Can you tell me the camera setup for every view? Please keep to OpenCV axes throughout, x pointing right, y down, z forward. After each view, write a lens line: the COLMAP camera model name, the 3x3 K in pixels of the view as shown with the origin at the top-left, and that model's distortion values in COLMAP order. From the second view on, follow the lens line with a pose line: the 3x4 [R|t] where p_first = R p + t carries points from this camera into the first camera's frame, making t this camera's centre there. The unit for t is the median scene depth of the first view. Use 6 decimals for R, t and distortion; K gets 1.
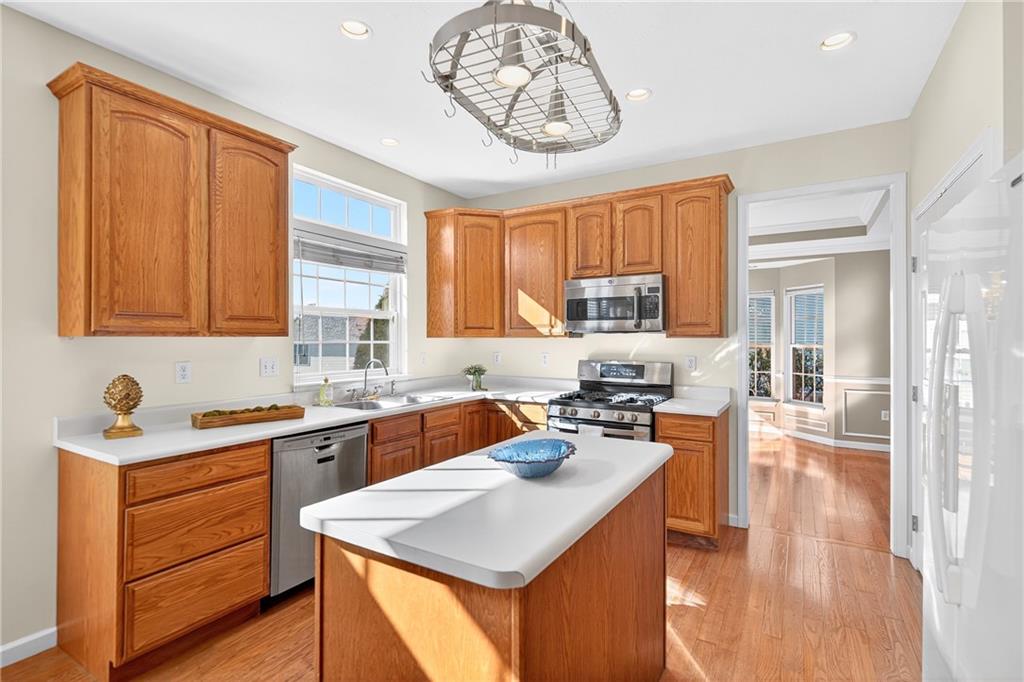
lens RADIAL K [[475.3, 0, 512.0], [0, 475.3, 341.0], [0, 0, 1]] dist [0.002870, 0.000358]
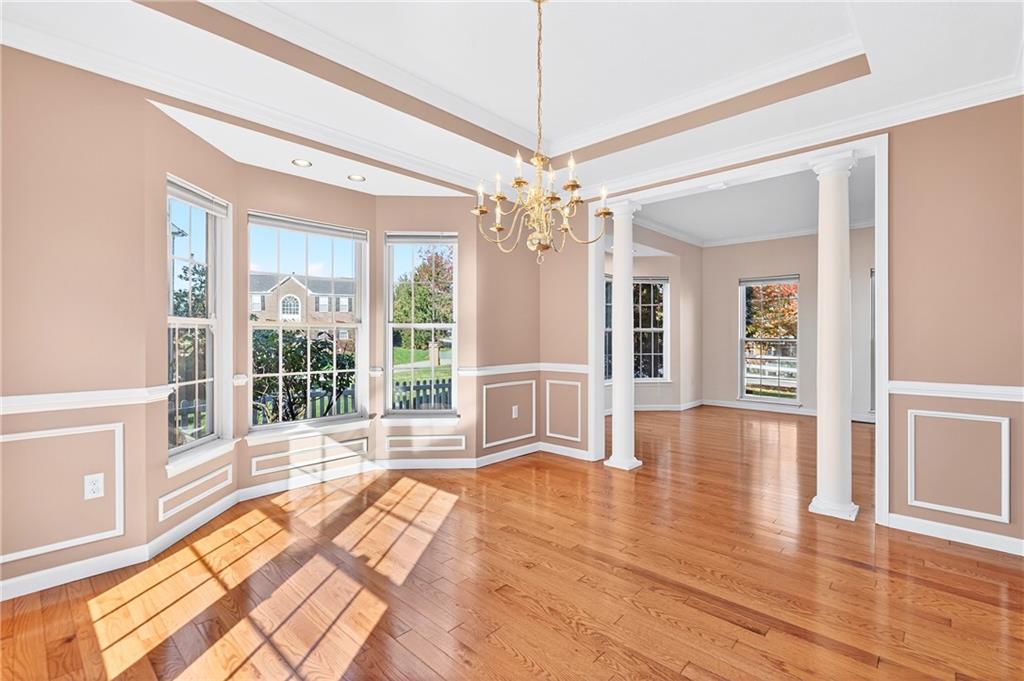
lens RADIAL K [[467.5, 0, 512.0], [0, 467.5, 340.5], [0, 0, 1]] dist [0.001589, -0.000071]
pose [[0.206273, -0.001418, 0.978493, 0.026549], [0.002729, 0.999996, 0.000874, 0.051475], [-0.978491, 0.002490, 0.206276, 1.219765]]
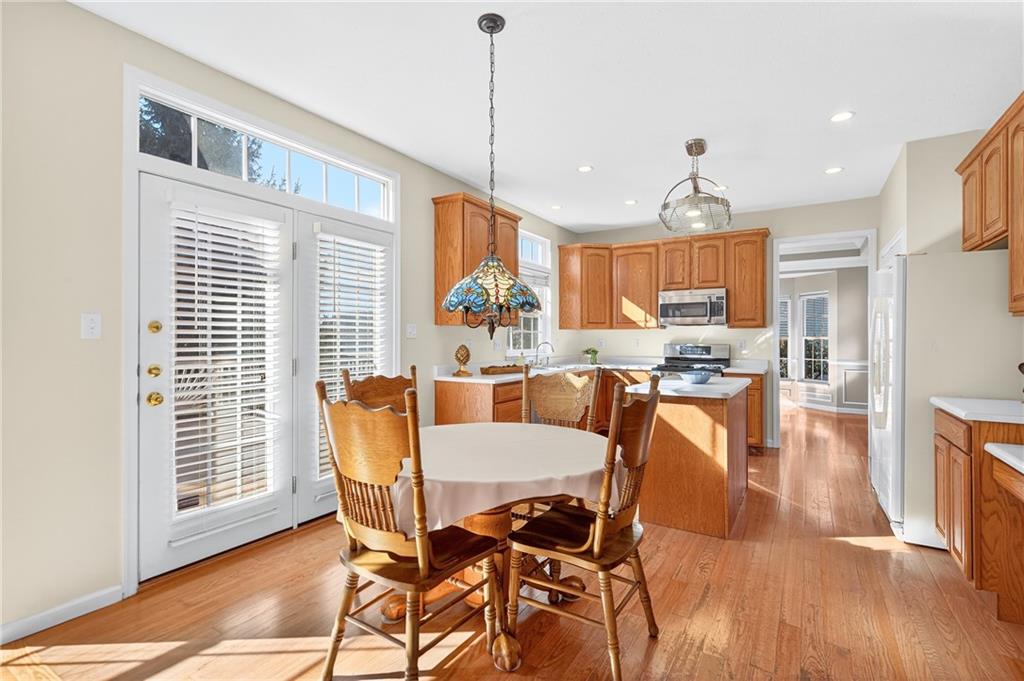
lens RADIAL K [[467.5, 0, 512.0], [0, 467.5, 340.5], [0, 0, 1]] dist [0.001589, -0.000071]
pose [[0.999843, -0.000014, -0.017725, -0.320817], [-0.000004, 0.999999, -0.001024, 0.031295], [0.017725, 0.001024, 0.999842, -0.500861]]
